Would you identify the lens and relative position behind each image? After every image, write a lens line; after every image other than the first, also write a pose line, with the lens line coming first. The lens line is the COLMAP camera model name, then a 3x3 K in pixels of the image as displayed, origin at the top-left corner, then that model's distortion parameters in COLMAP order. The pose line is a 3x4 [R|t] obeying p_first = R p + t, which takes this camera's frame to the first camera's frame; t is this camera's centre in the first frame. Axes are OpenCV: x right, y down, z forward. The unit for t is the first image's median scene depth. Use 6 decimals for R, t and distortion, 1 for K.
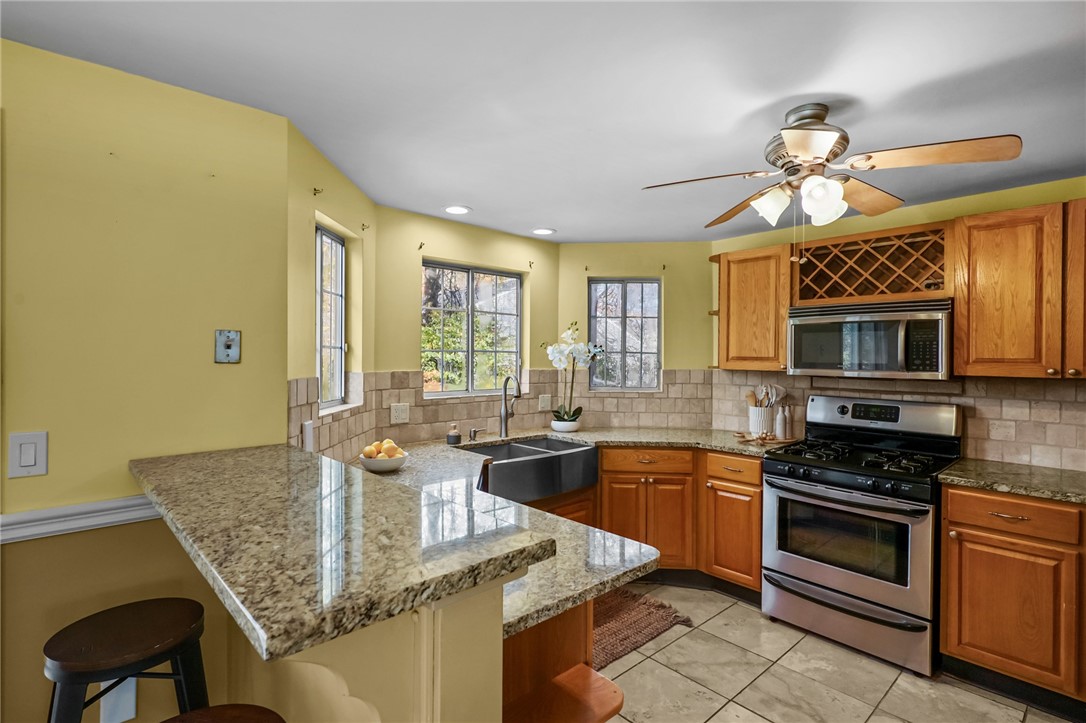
lens RADIAL K [[528.5, 0, 538.8], [0, 528.5, 356.7], [0, 0, 1]] dist [0.003897, -0.004881]
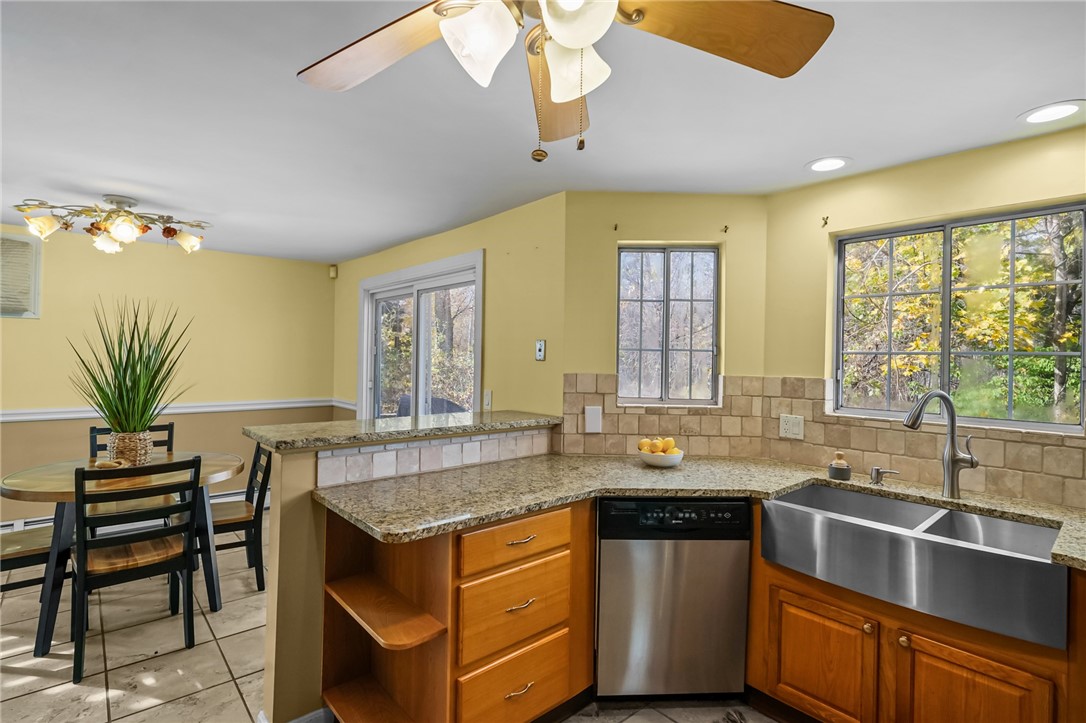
lens RADIAL K [[528.5, 0, 538.8], [0, 528.5, 356.7], [0, 0, 1]] dist [0.003897, -0.004881]
pose [[-0.032787, -0.002301, -0.999460, 0.570632], [-0.014611, 0.999892, -0.001823, 0.001584], [0.999356, 0.014544, -0.032817, 0.583084]]
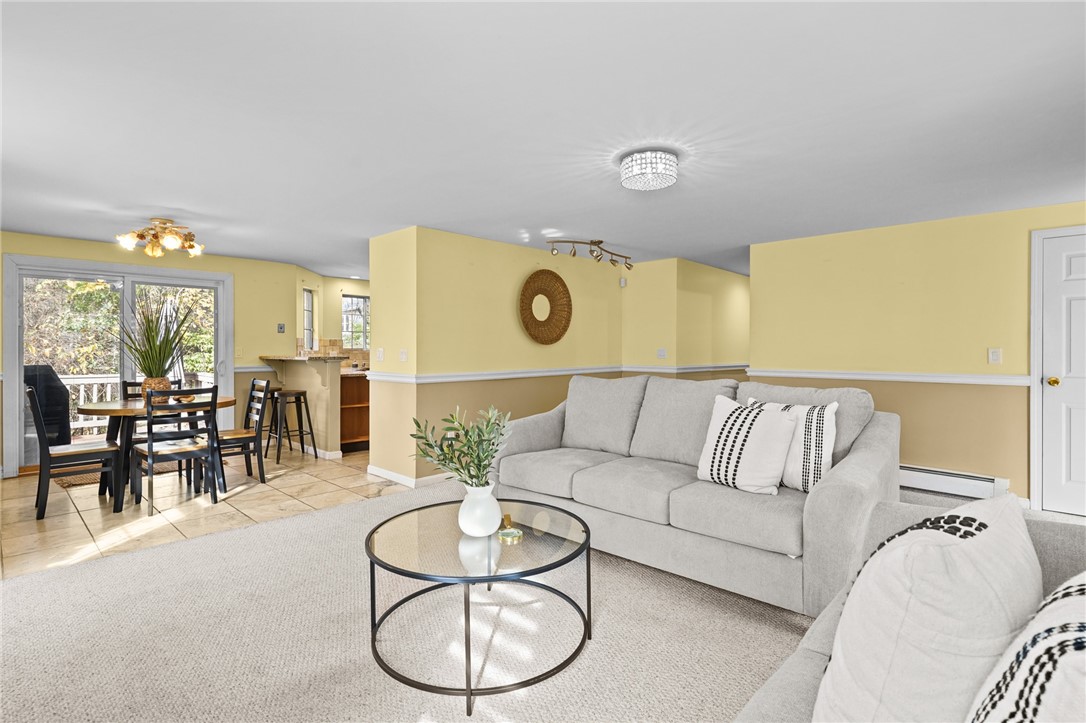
lens RADIAL K [[528.5, 0, 538.8], [0, 528.5, 356.7], [0, 0, 1]] dist [0.003897, -0.004881]
pose [[0.997432, -0.002472, 0.071573, 0.528752], [0.001057, 0.999804, 0.019789, 0.059719], [-0.071608, -0.019663, 0.997239, -1.575887]]
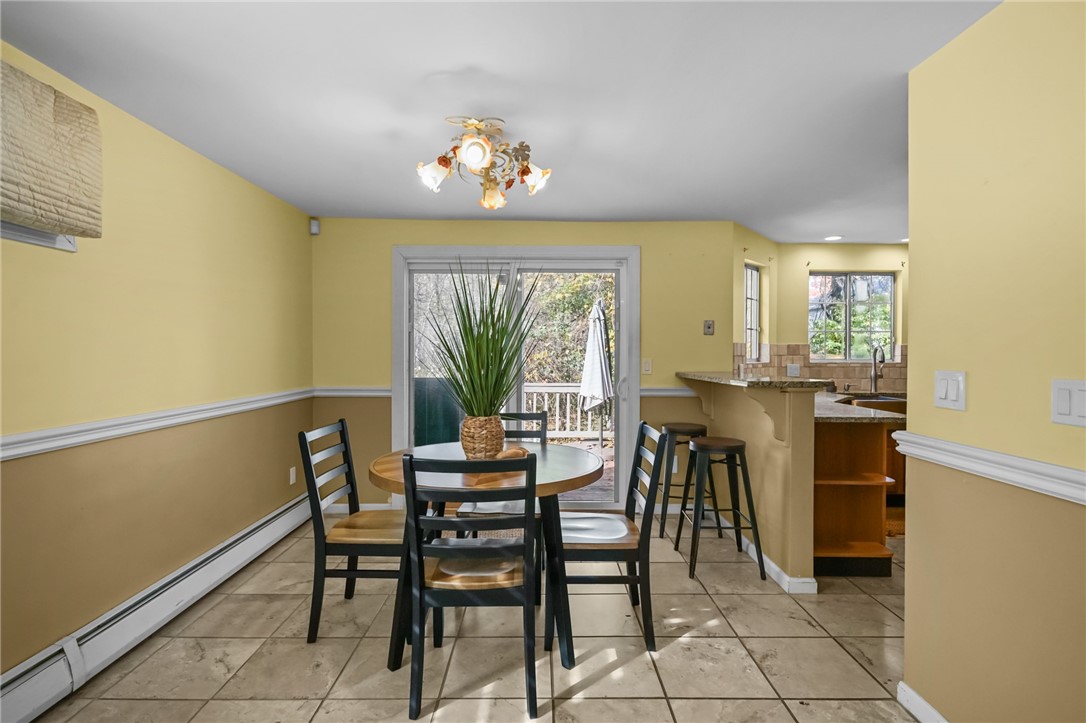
lens RADIAL K [[506.9, 0, 546.2], [0, 506.9, 349.1], [0, 0, 1]] dist [0.002232, 0.000206]
pose [[0.741339, 0.000645, -0.671131, 0.201080], [-0.000526, 1.000000, 0.000380, 0.039991], [0.671131, 0.000071, 0.741339, -0.603987]]
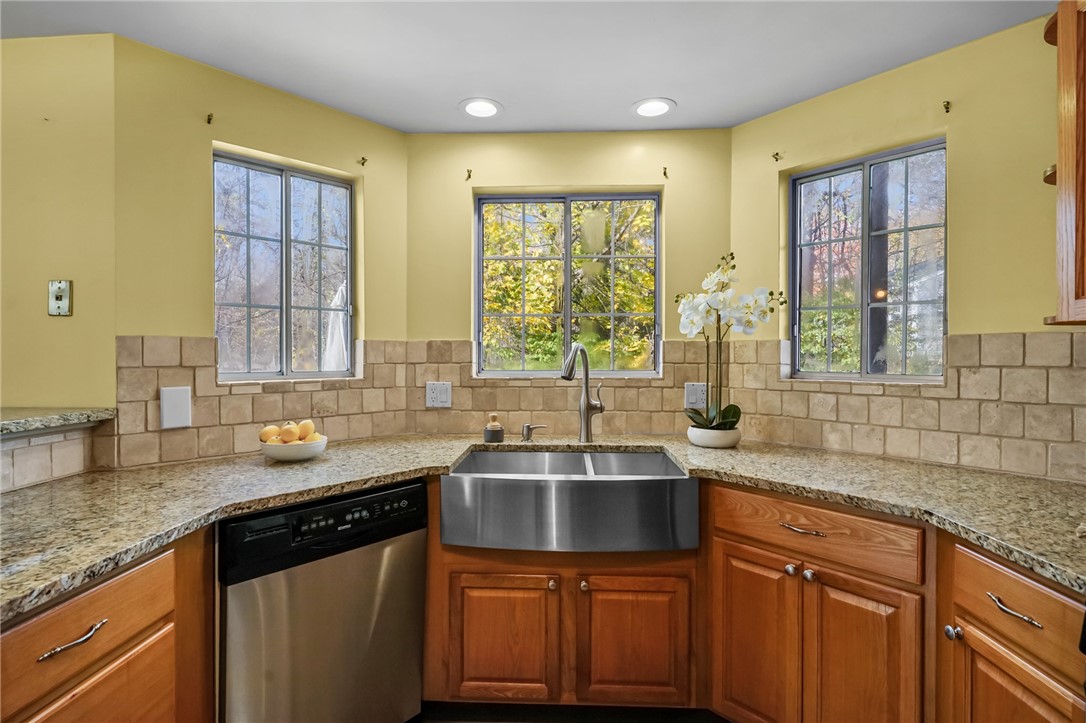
lens RADIAL K [[528.5, 0, 538.8], [0, 528.5, 356.7], [0, 0, 1]] dist [0.003897, -0.004881]
pose [[0.703669, -0.002819, -0.710522, 0.372686], [0.004443, 0.999990, 0.000433, 0.048866], [0.710514, -0.003461, 0.703675, 0.524980]]
